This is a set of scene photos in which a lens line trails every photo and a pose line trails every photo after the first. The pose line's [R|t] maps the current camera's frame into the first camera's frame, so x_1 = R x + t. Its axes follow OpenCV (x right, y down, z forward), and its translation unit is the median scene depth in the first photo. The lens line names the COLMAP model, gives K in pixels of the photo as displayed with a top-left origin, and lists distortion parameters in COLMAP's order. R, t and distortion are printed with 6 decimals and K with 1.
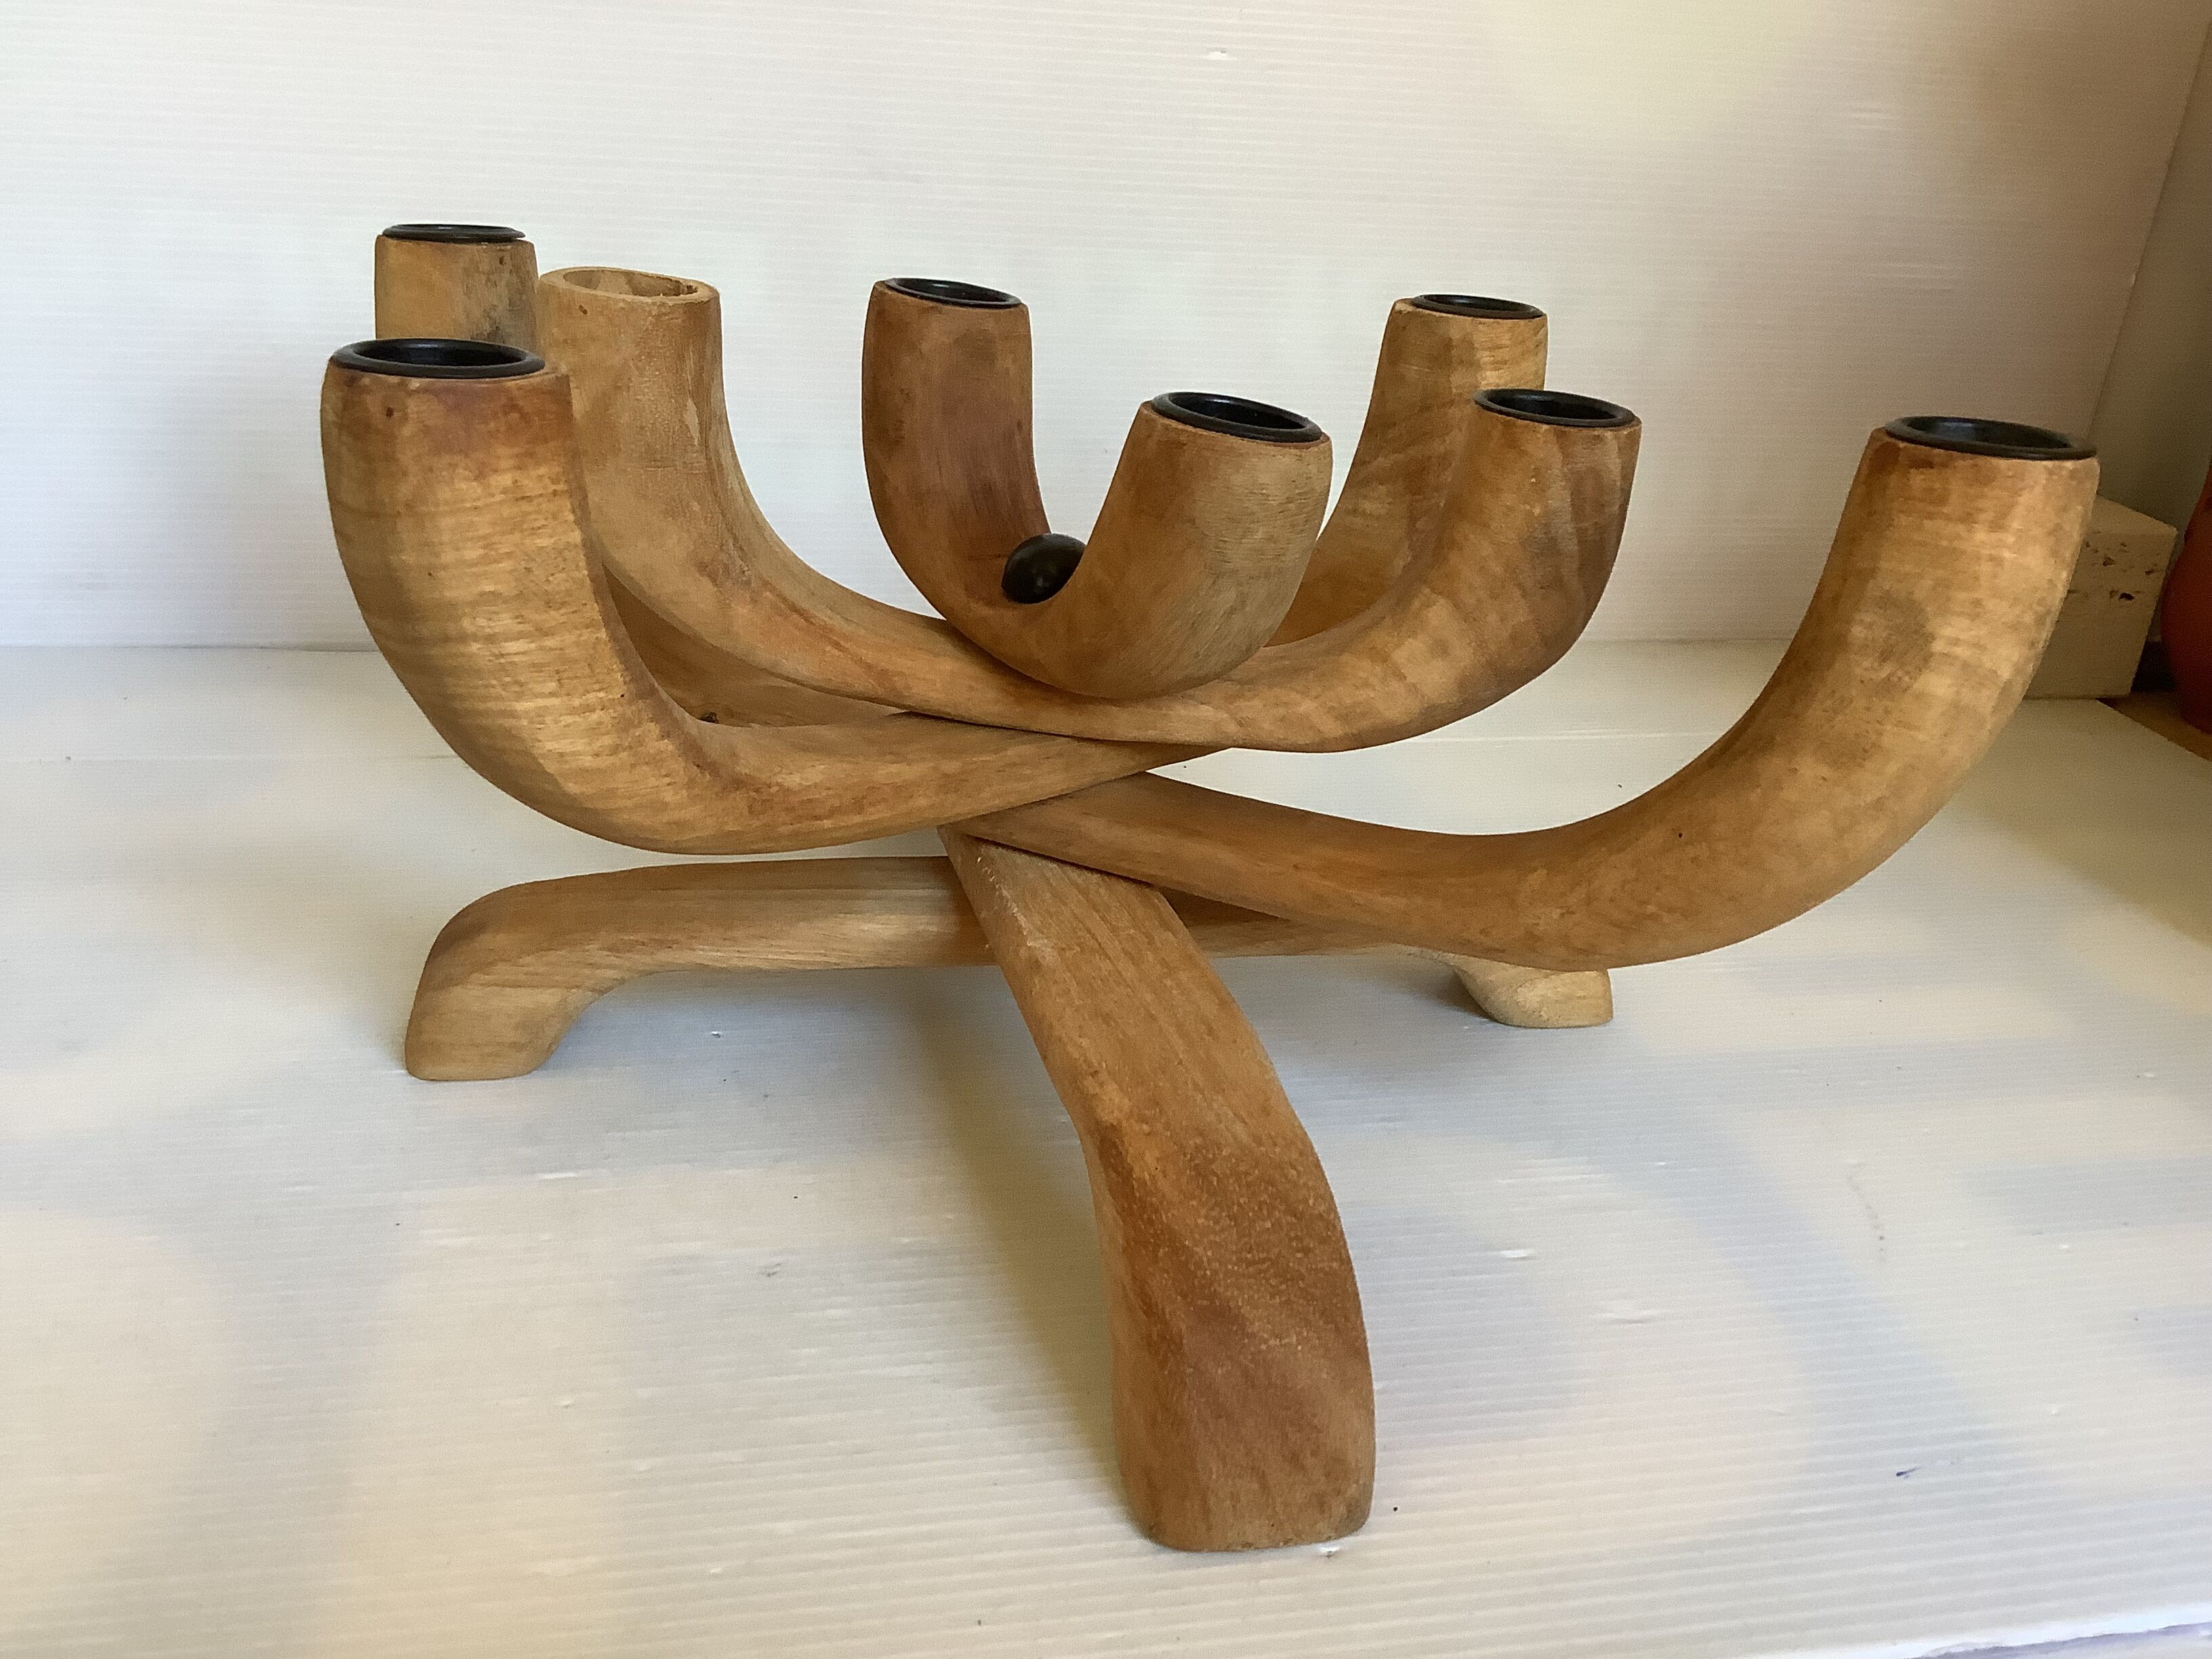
lens RADIAL K [[2021.8, 0, 1109.4], [0, 2021.8, 820.1], [0, 0, 1]] dist [0.115649, -0.260692]
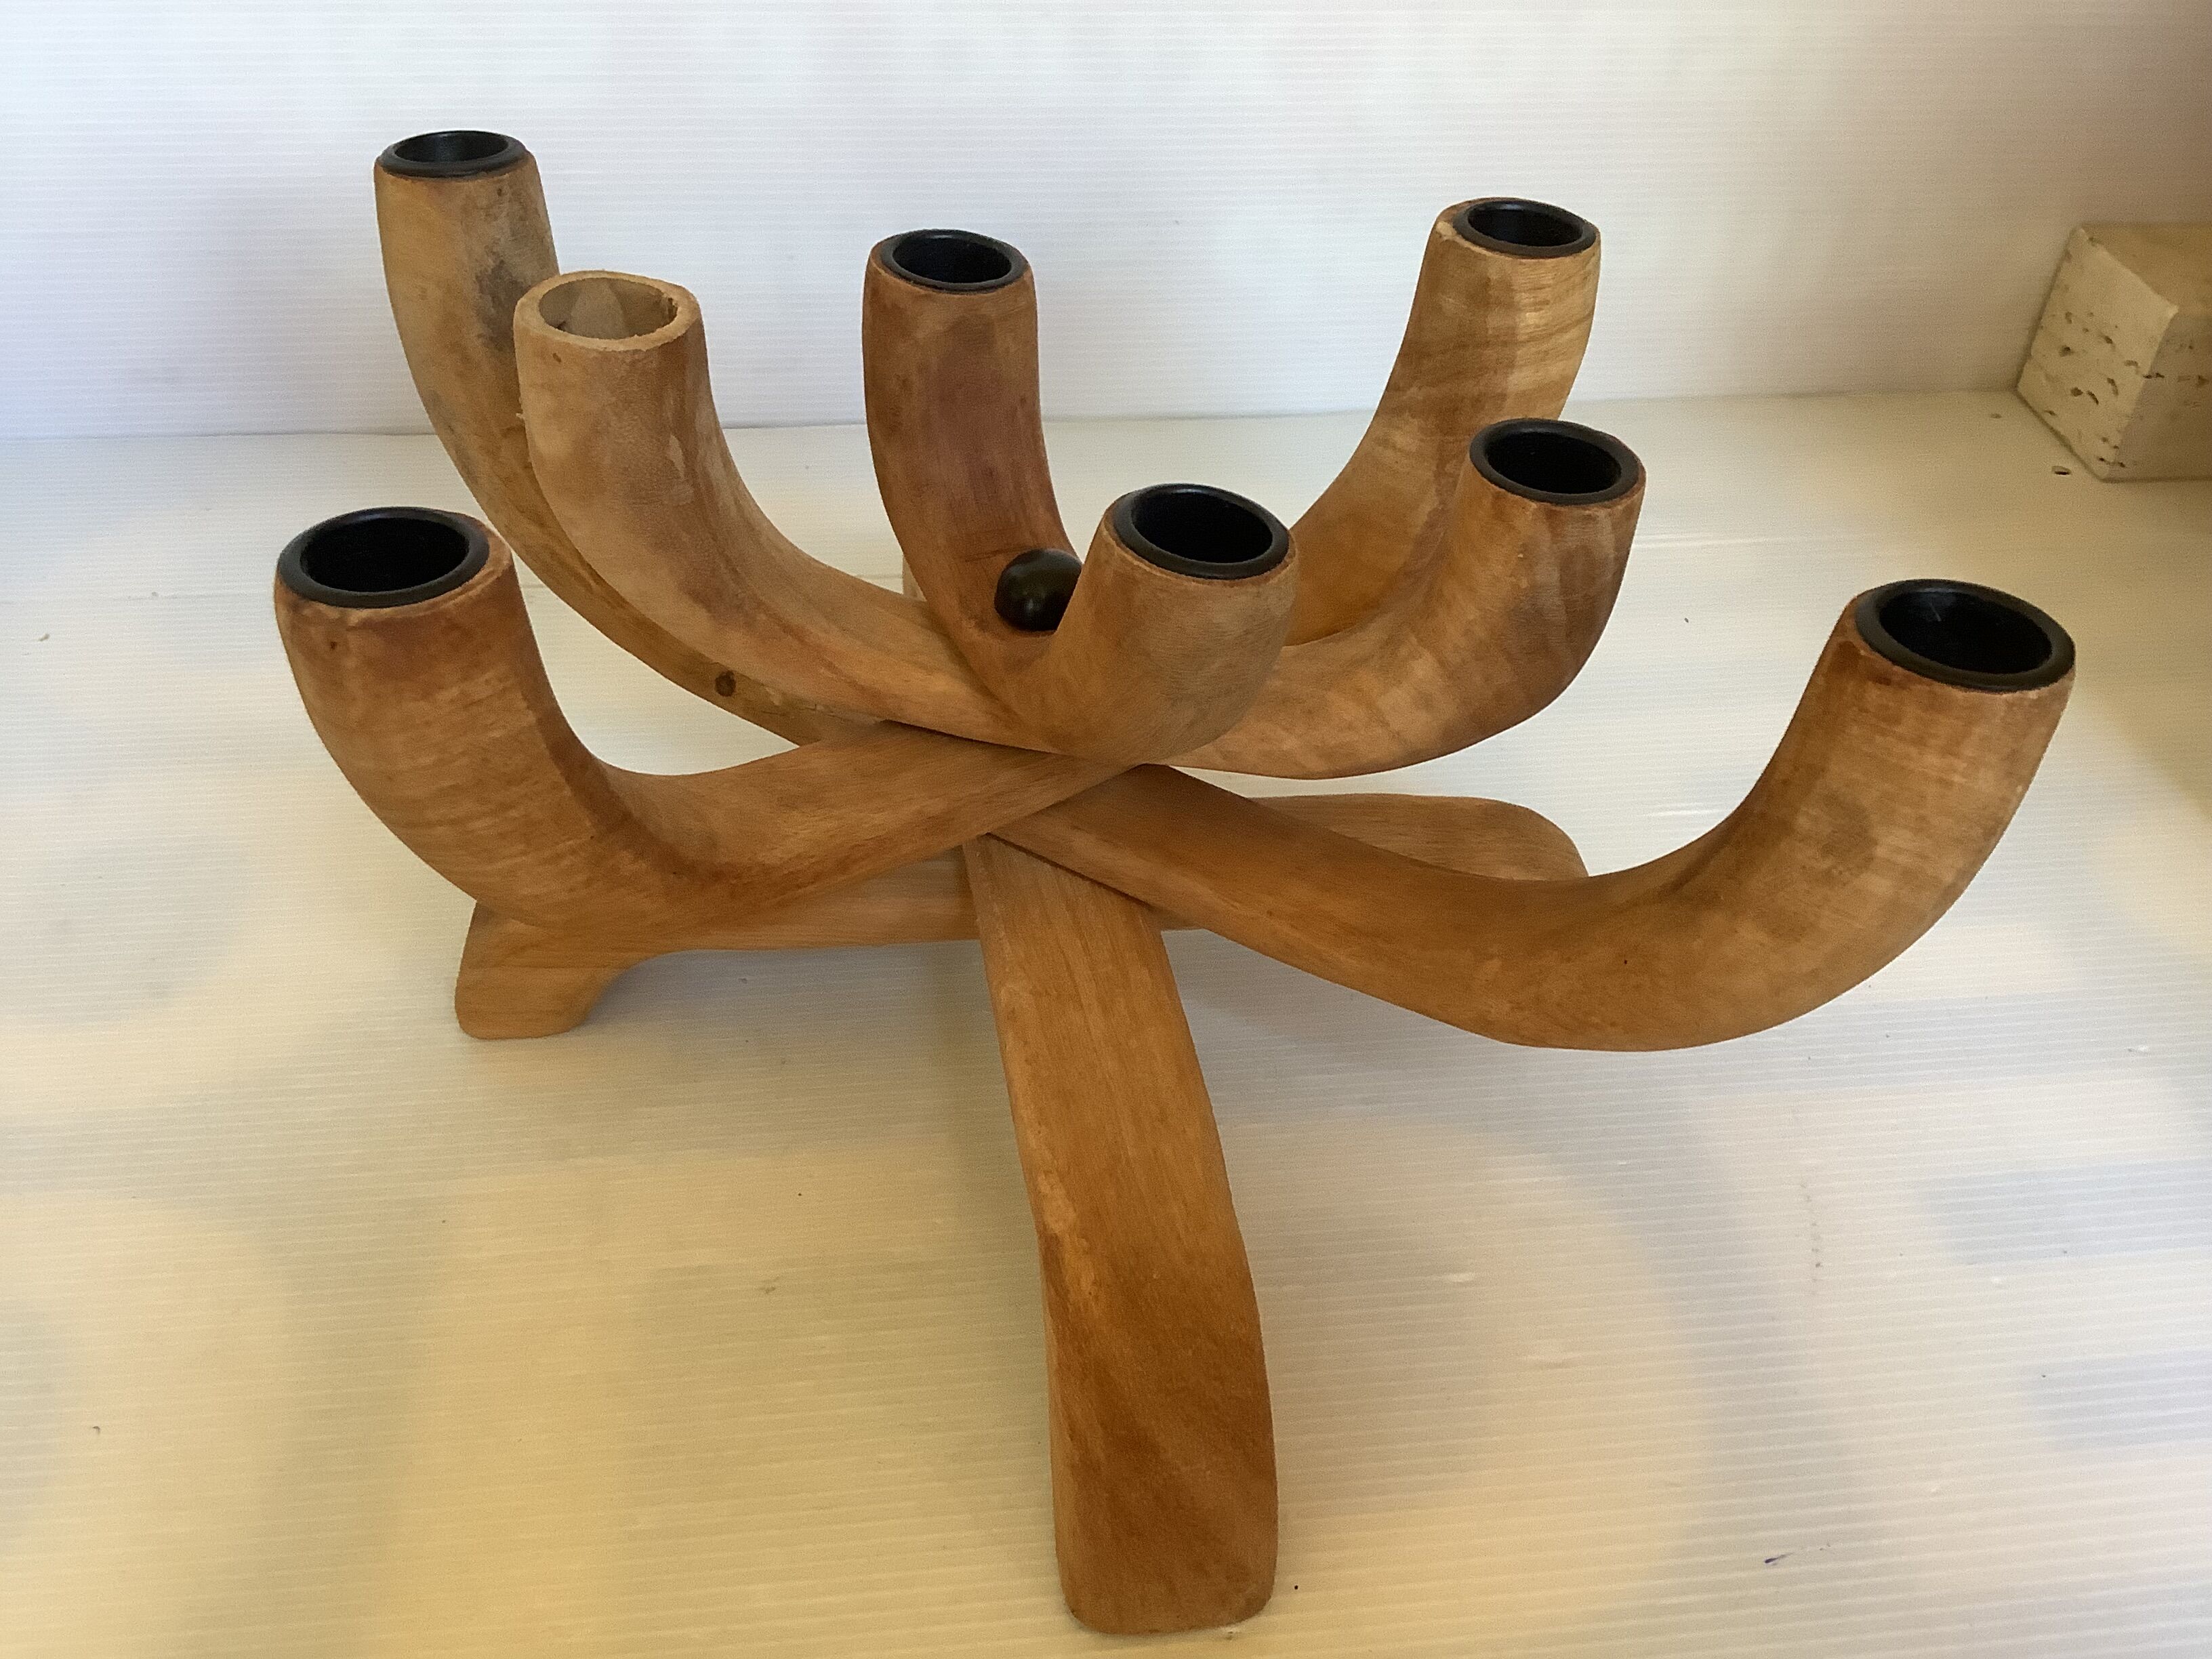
lens RADIAL K [[2021.8, 0, 1109.4], [0, 2021.8, 820.1], [0, 0, 1]] dist [0.115649, -0.260692]
pose [[0.996083, 0.029540, -0.083338, 0.097794], [-0.005835, 0.962447, 0.271408, -0.308953], [0.088225, -0.269859, 0.958850, 0.019805]]
